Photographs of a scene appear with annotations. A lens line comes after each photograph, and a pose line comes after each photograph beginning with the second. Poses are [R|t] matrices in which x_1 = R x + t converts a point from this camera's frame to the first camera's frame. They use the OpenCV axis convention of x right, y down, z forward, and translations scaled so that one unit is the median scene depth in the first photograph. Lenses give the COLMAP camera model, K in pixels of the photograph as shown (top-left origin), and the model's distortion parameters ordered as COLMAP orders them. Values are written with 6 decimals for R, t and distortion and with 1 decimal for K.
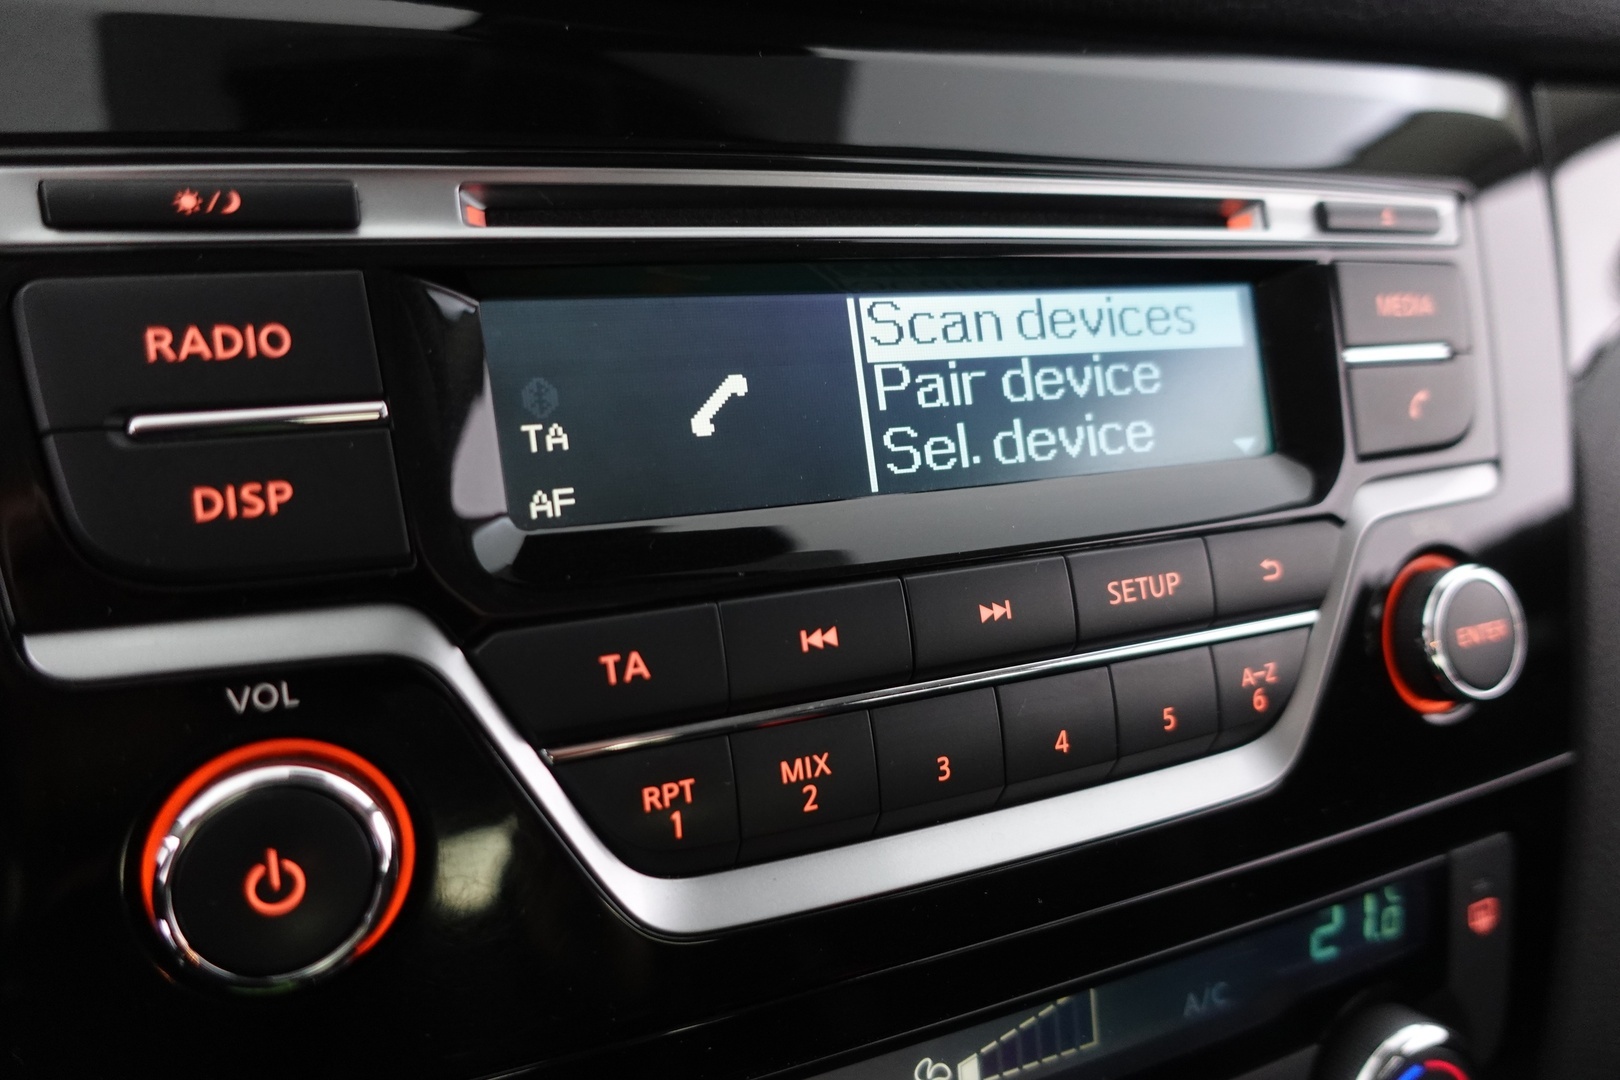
lens RADIAL K [[1091.2, 0, 844.2], [0, 1091.2, 541.1], [0, 0, 1]] dist [0.035124, -0.030918]
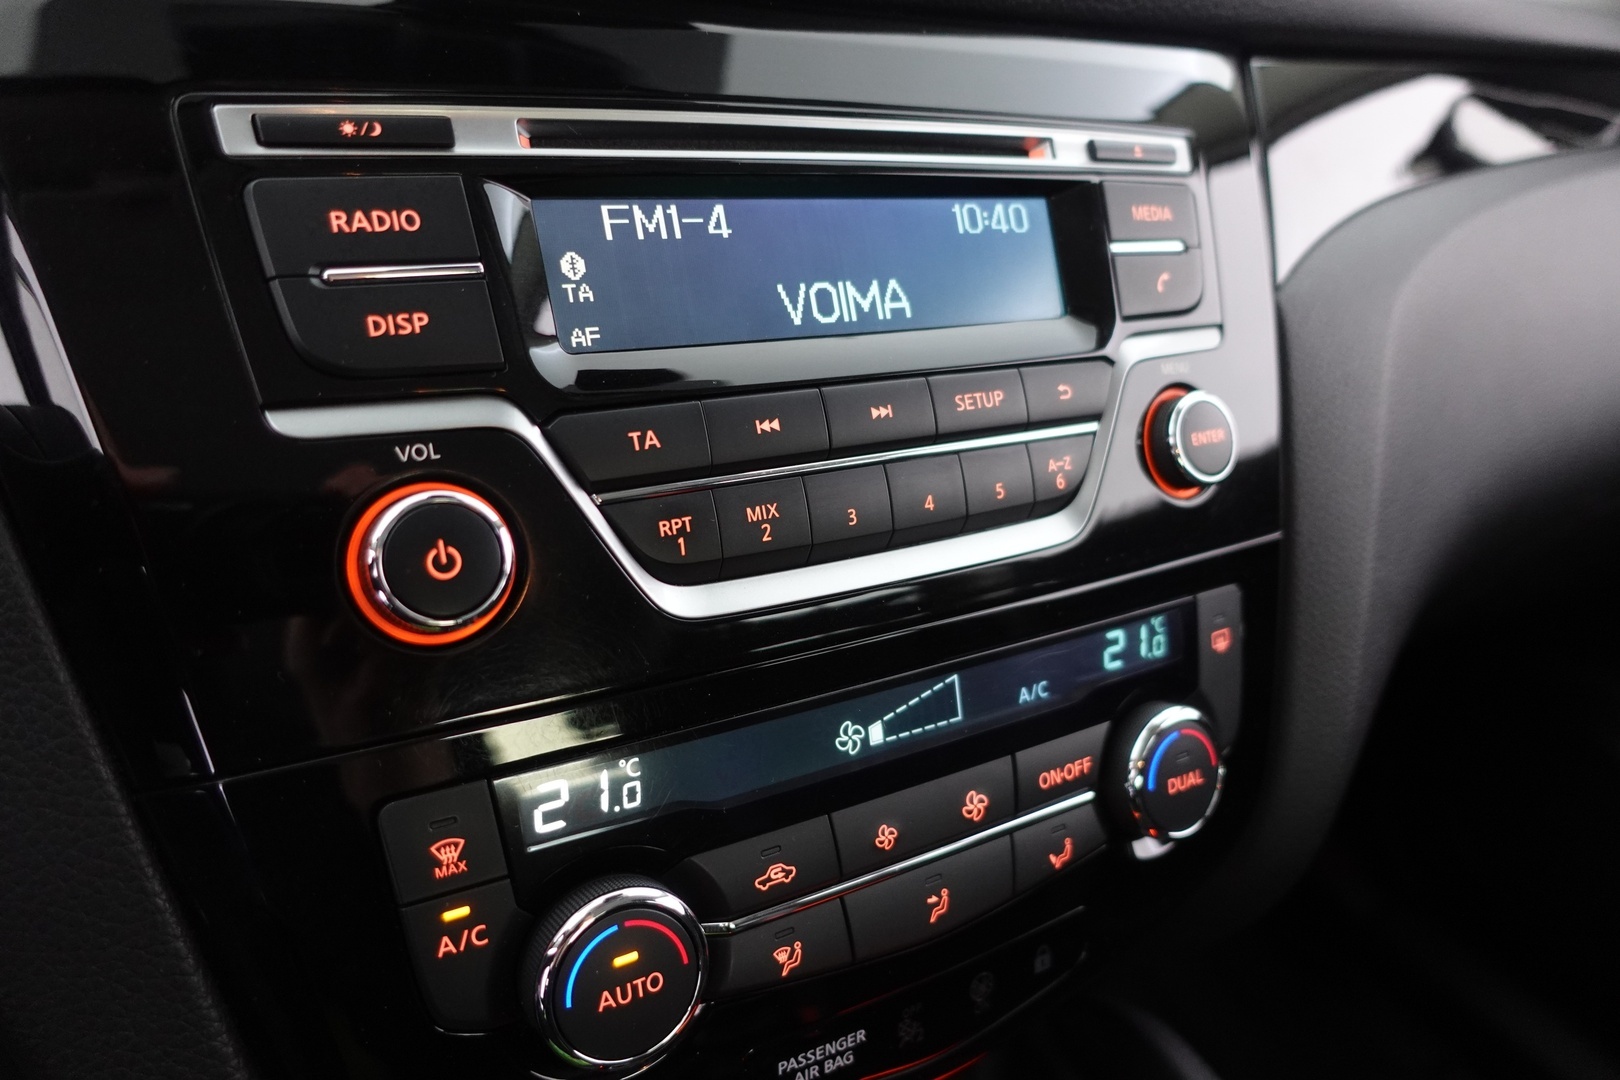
lens RADIAL K [[1091.2, 0, 844.2], [0, 1091.2, 541.1], [0, 0, 1]] dist [0.035124, -0.030918]
pose [[0.991897, -0.046250, 0.118326, -0.096520], [0.043758, 0.998764, 0.023573, 0.201982], [-0.119270, -0.018204, 0.992695, -0.475411]]
